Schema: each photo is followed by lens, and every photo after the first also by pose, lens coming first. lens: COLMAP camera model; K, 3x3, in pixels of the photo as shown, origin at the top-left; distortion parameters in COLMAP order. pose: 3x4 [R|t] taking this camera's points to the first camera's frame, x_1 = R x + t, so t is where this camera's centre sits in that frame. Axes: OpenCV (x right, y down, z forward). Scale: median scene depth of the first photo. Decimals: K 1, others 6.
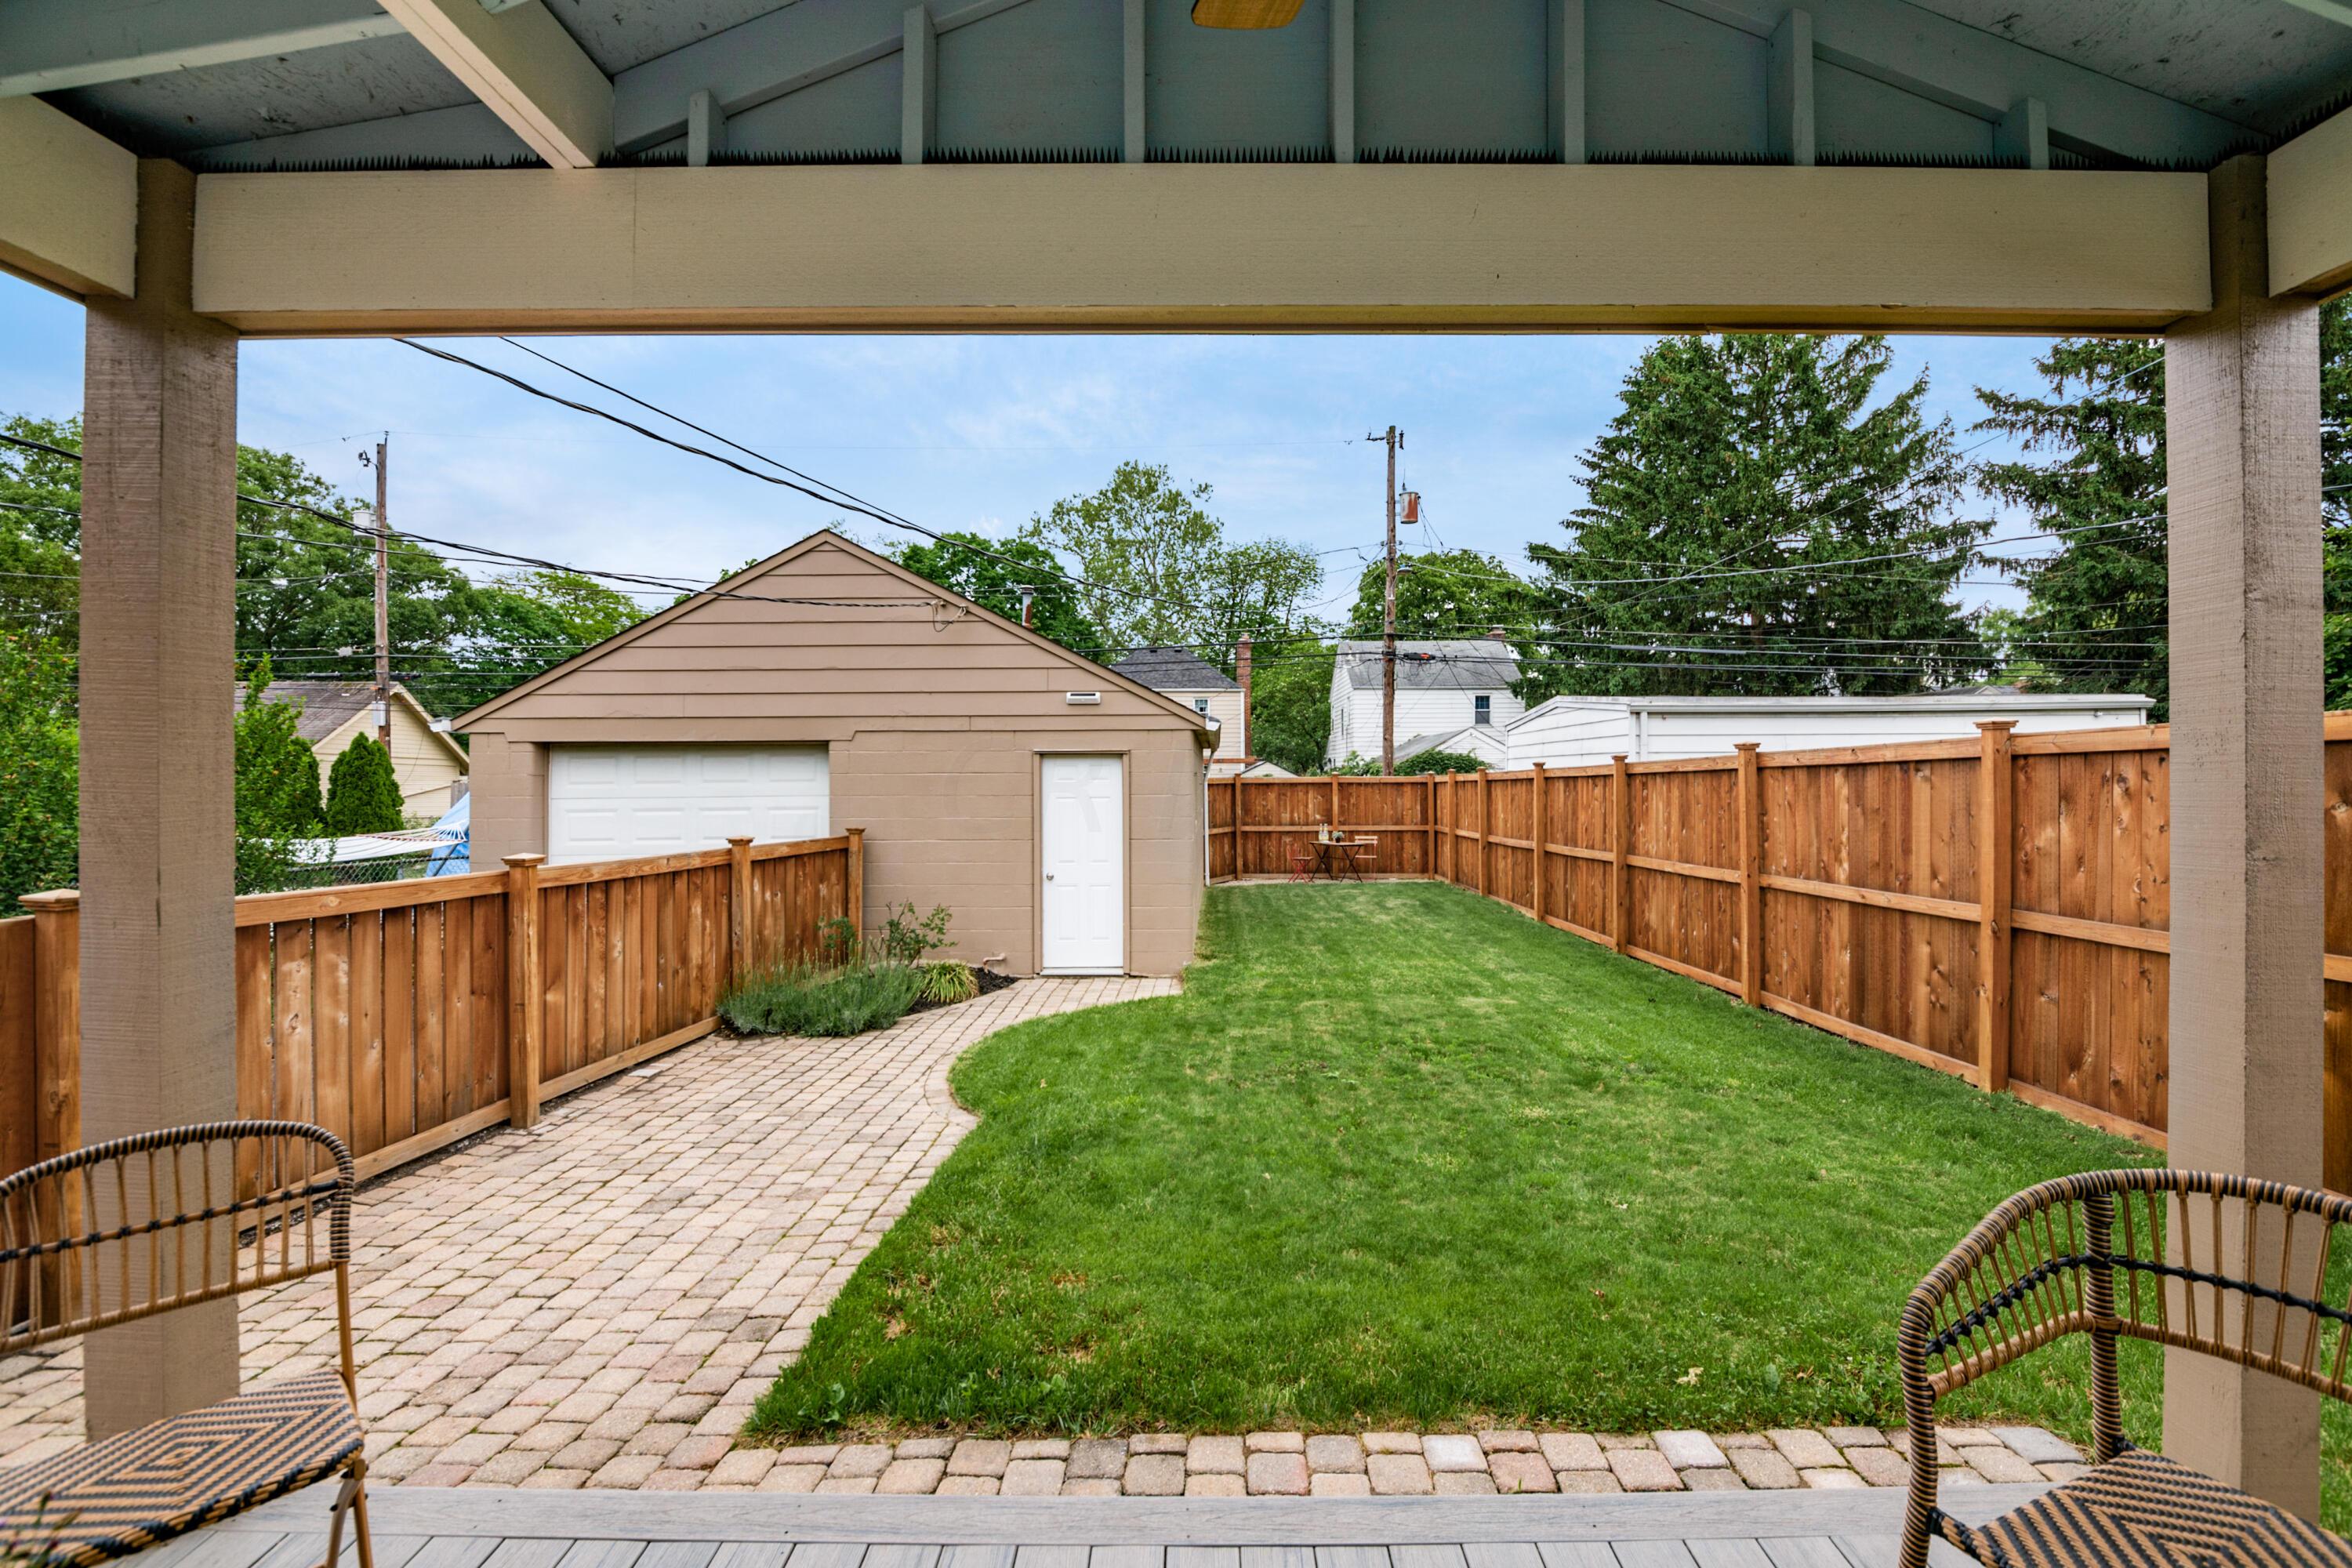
lens RADIAL K [[984.6, 0, 1181.2], [0, 984.6, 757.0], [0, 0, 1]] dist [0.011114, -0.021574]
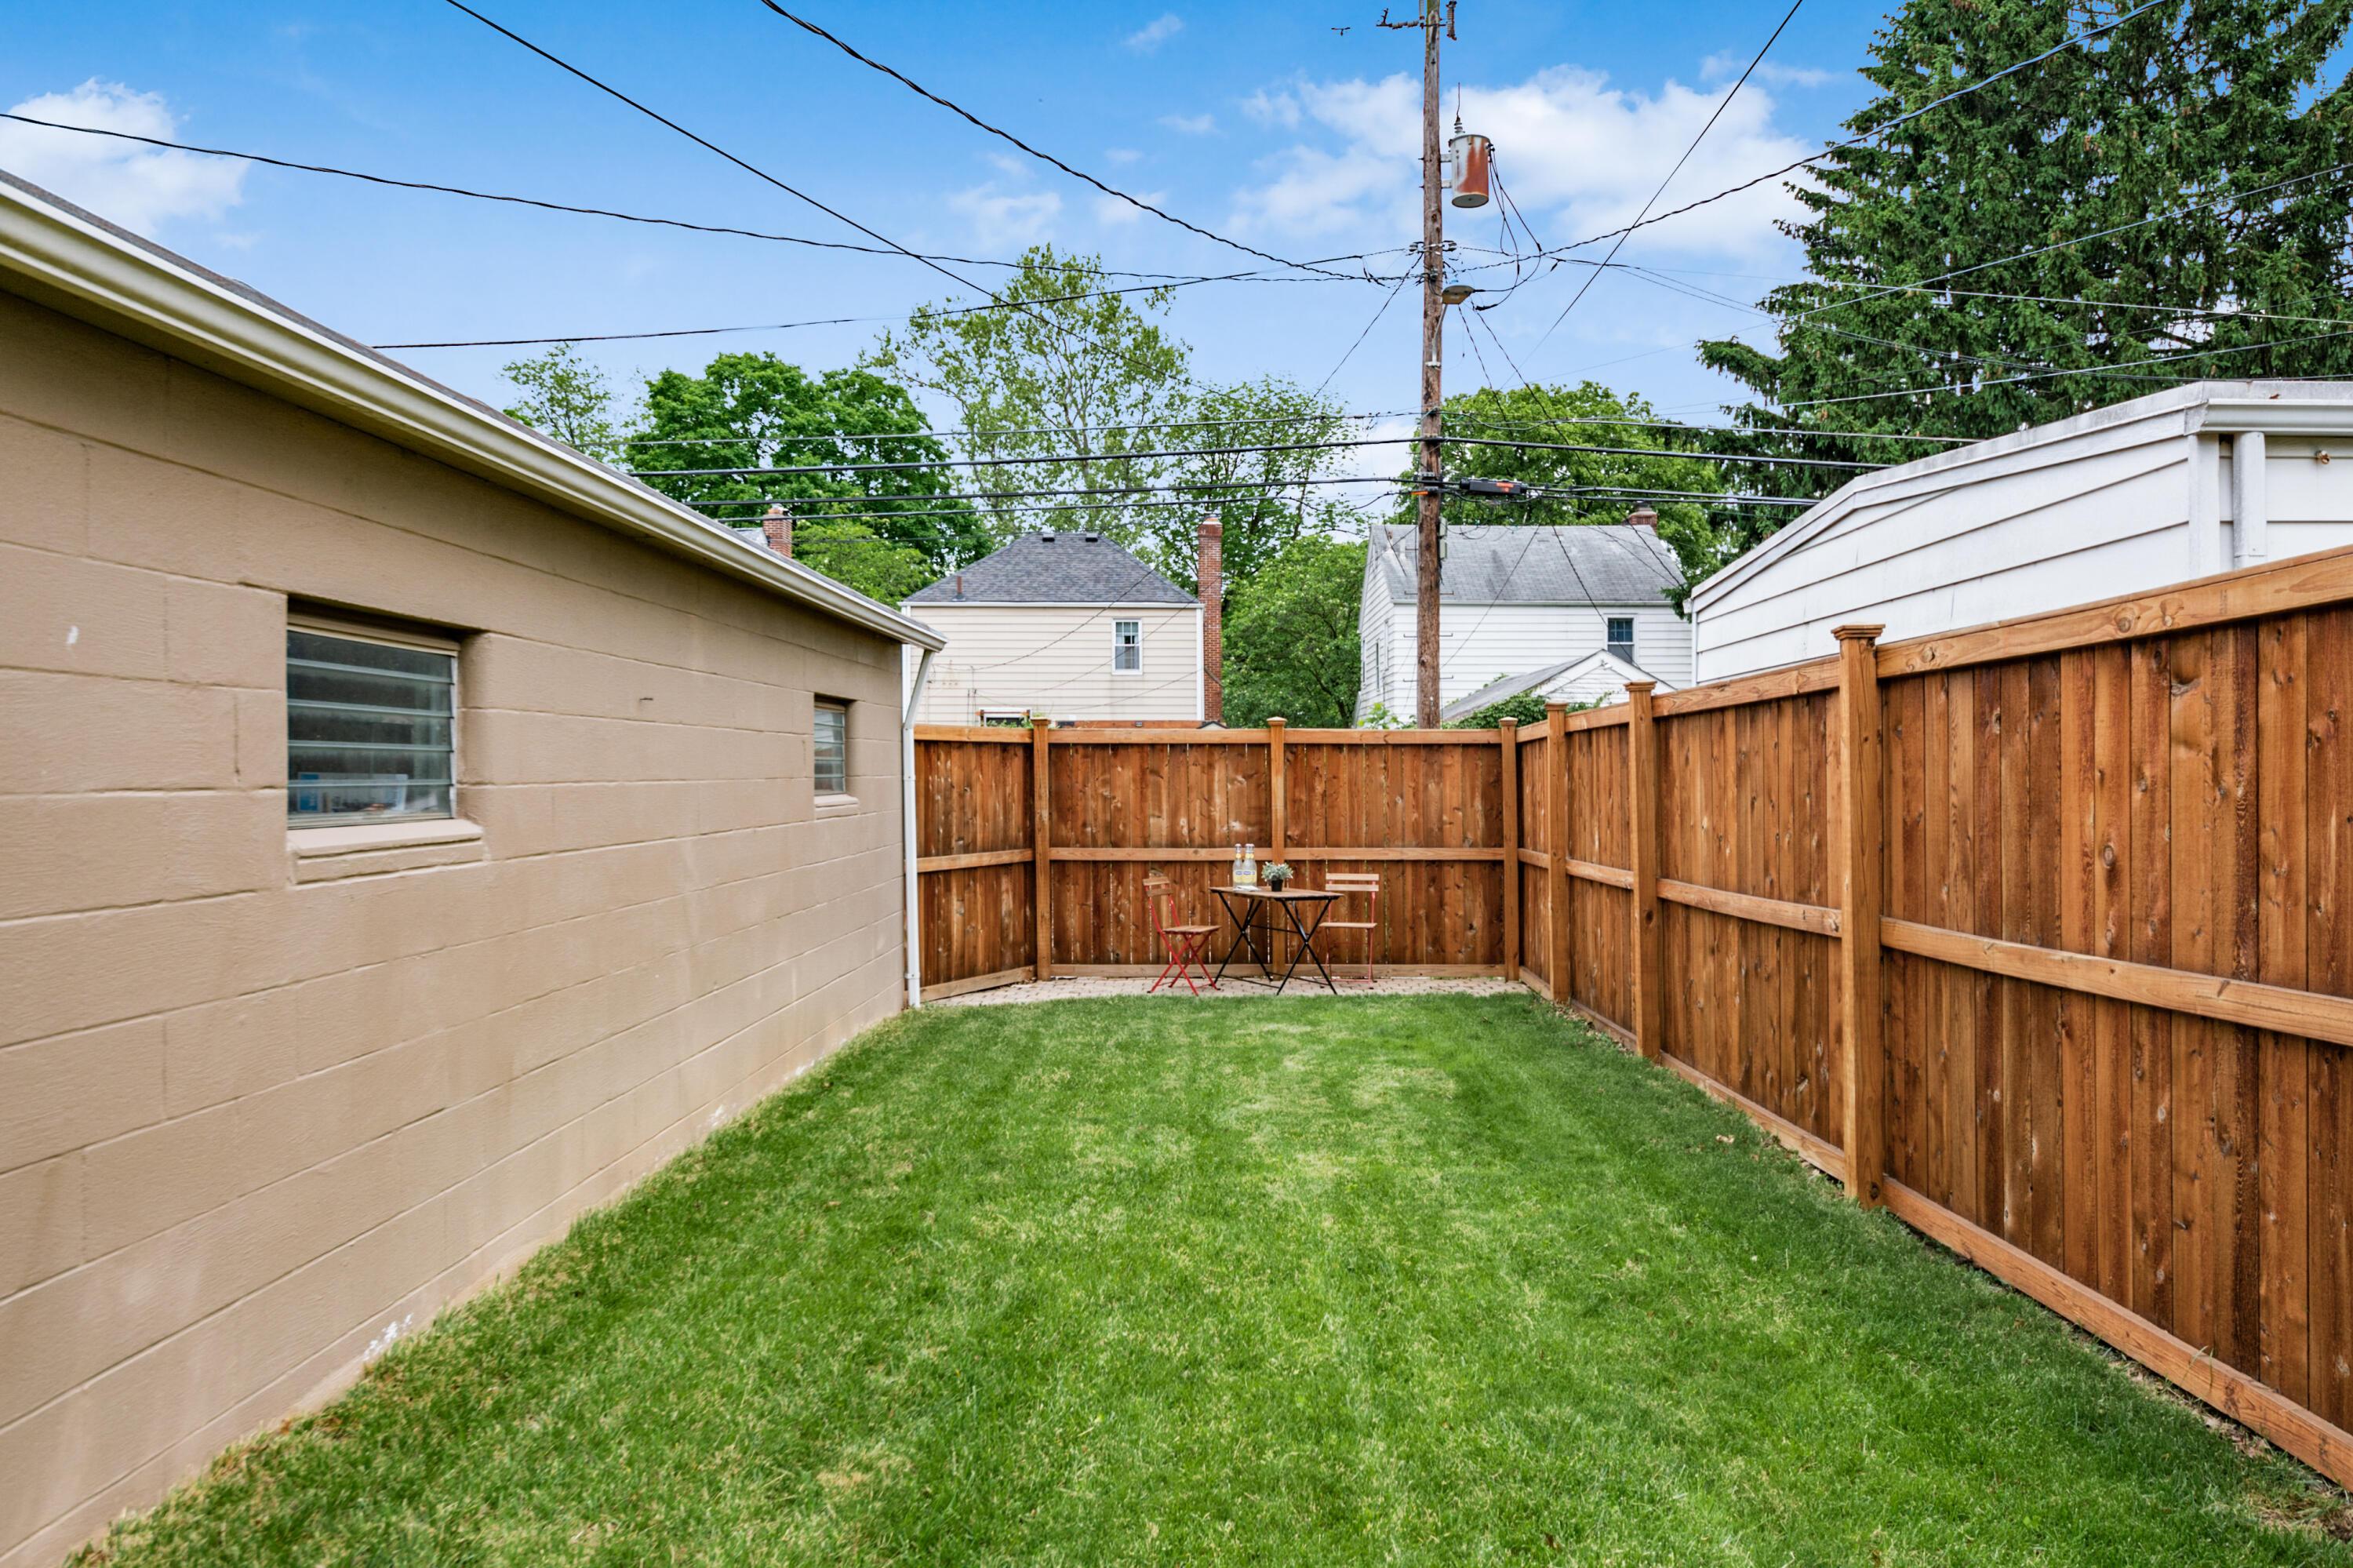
lens RADIAL K [[1436.9, 0, 1194.9], [0, 1436.9, 692.2], [0, 0, 1]] dist [-0.004469, -0.000676]
pose [[0.999892, 0.006589, 0.013109, 0.113454], [-0.006113, 0.999334, -0.035986, 0.026615], [-0.013337, 0.035902, 0.999266, 0.398626]]
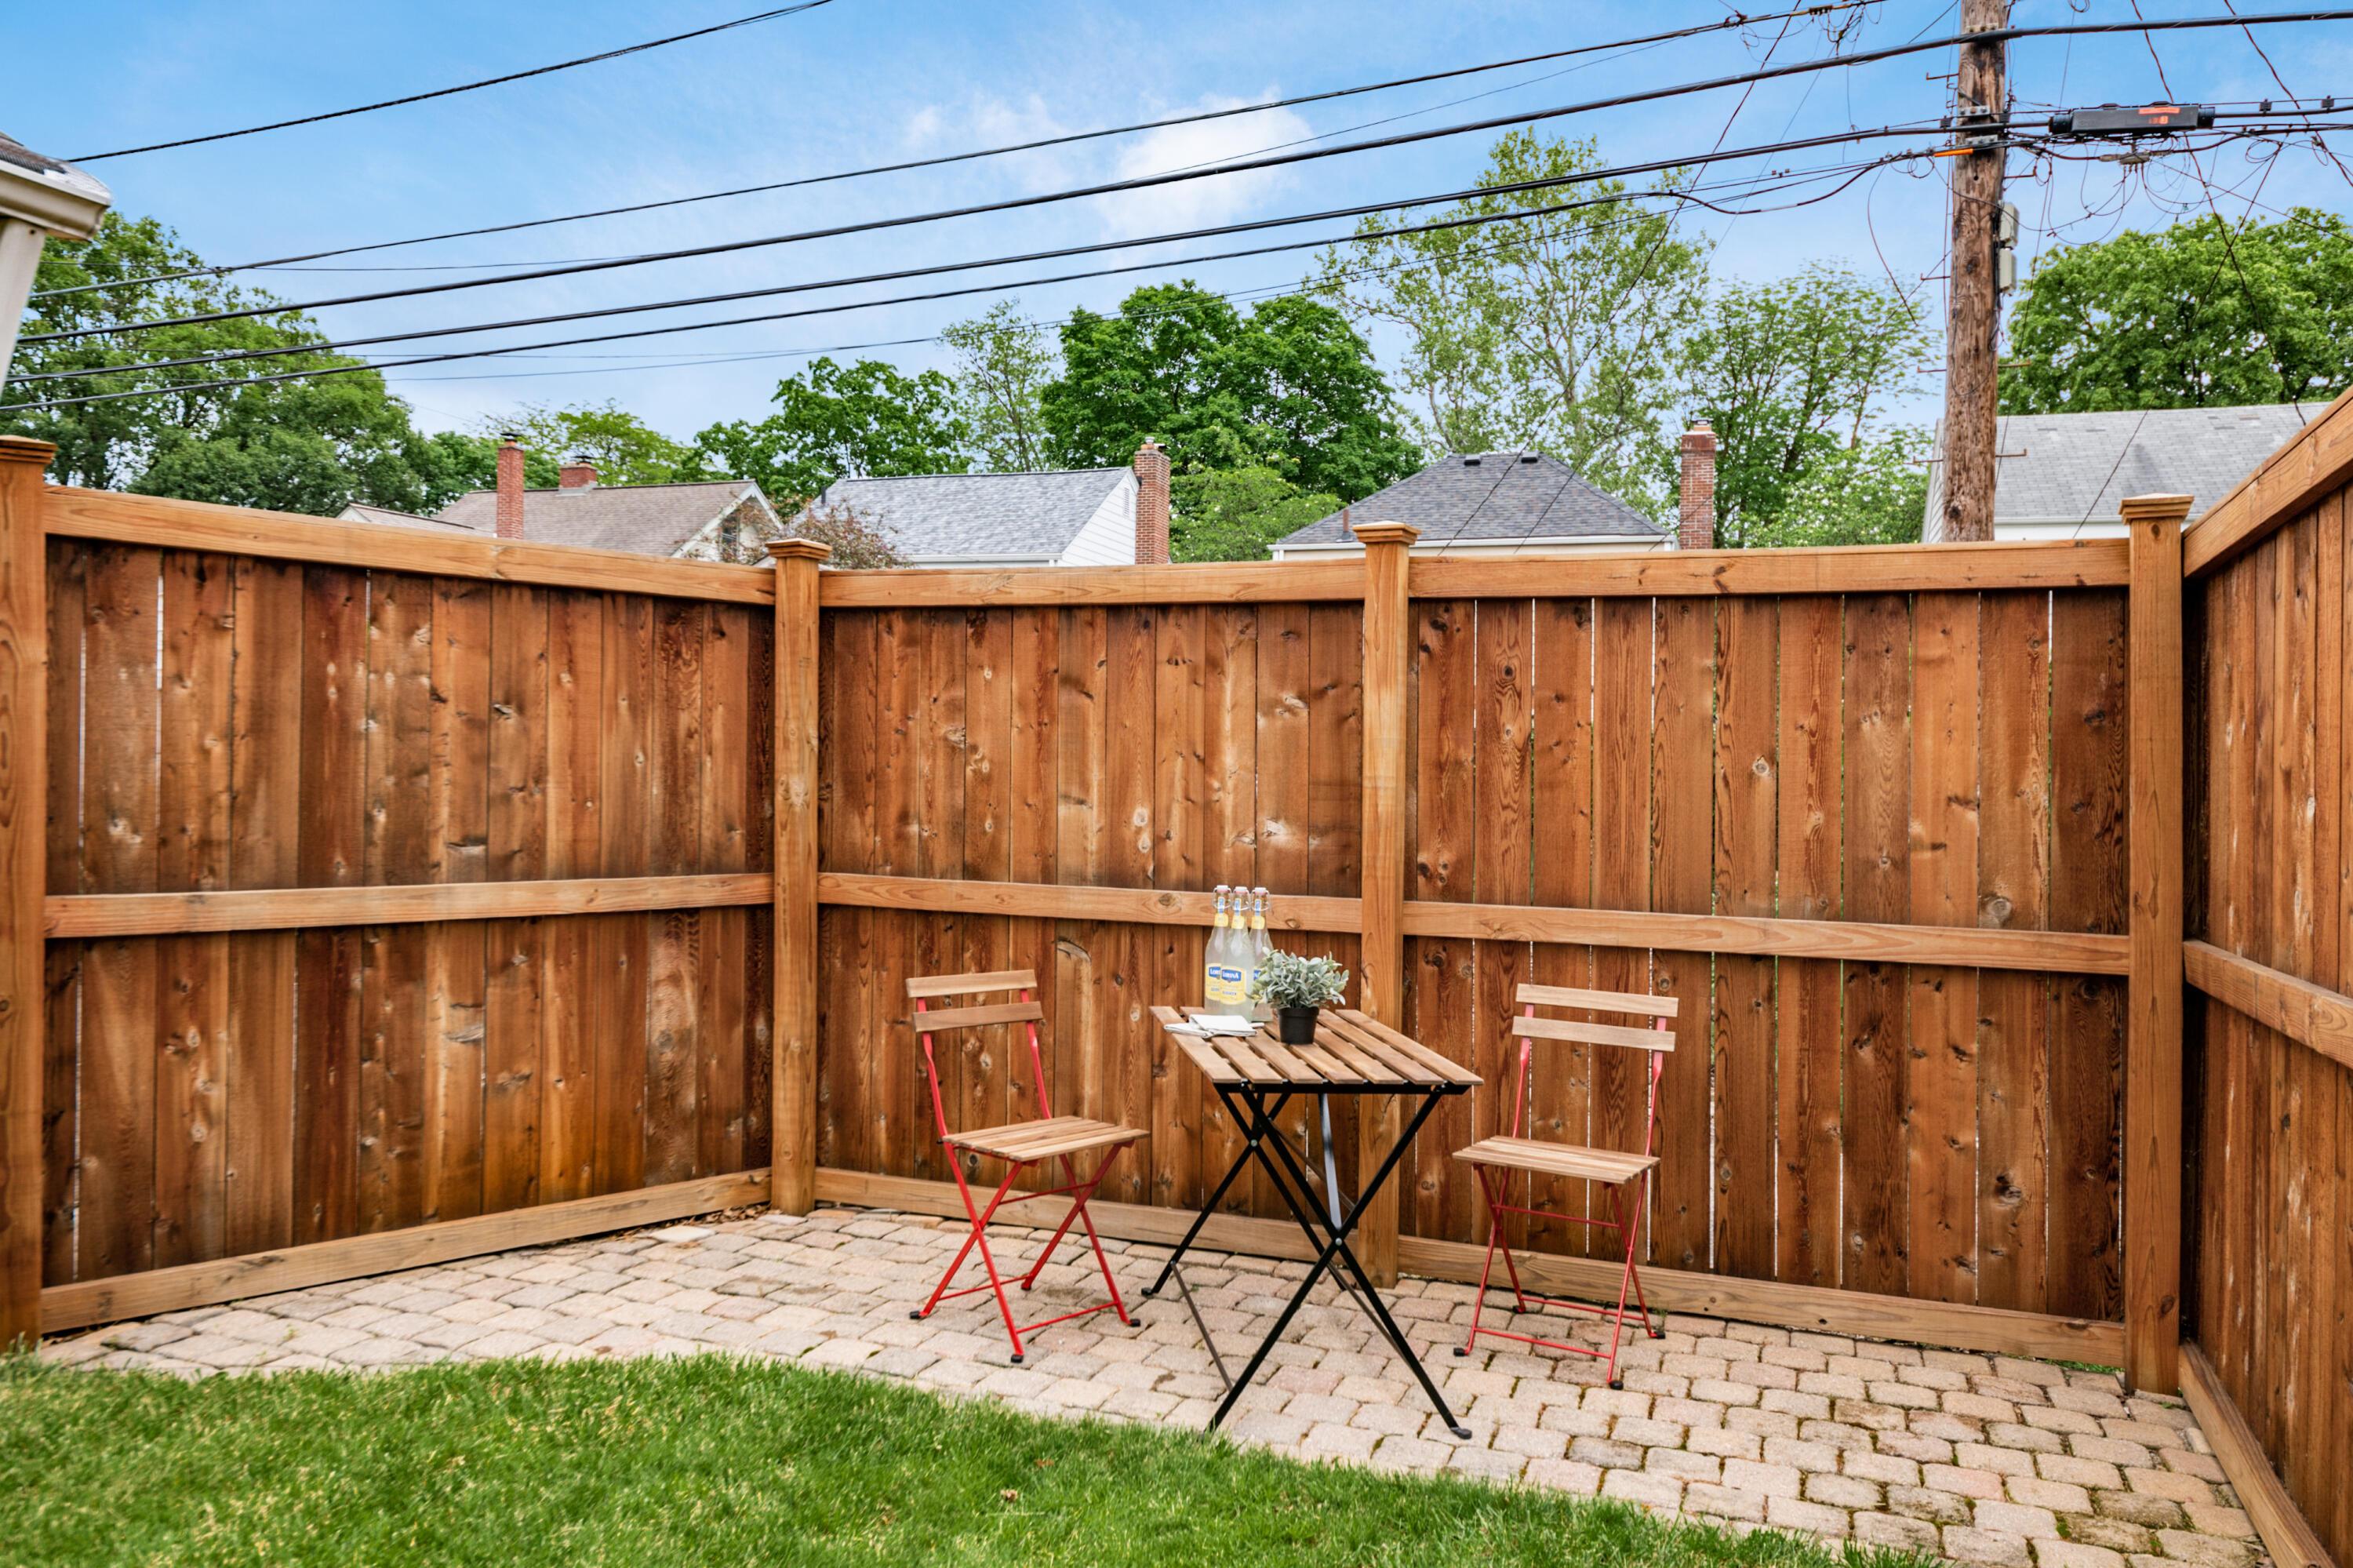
lens RADIAL K [[1519.4, 0, 1244.9], [0, 1519.4, 751.0], [0, 0, 1]] dist [0.001469, -0.001269]
pose [[0.951443, 0.021229, -0.307092, 0.203410], [-0.021267, 0.999769, 0.003225, 0.047977], [0.307090, 0.003462, 0.951674, 0.784229]]
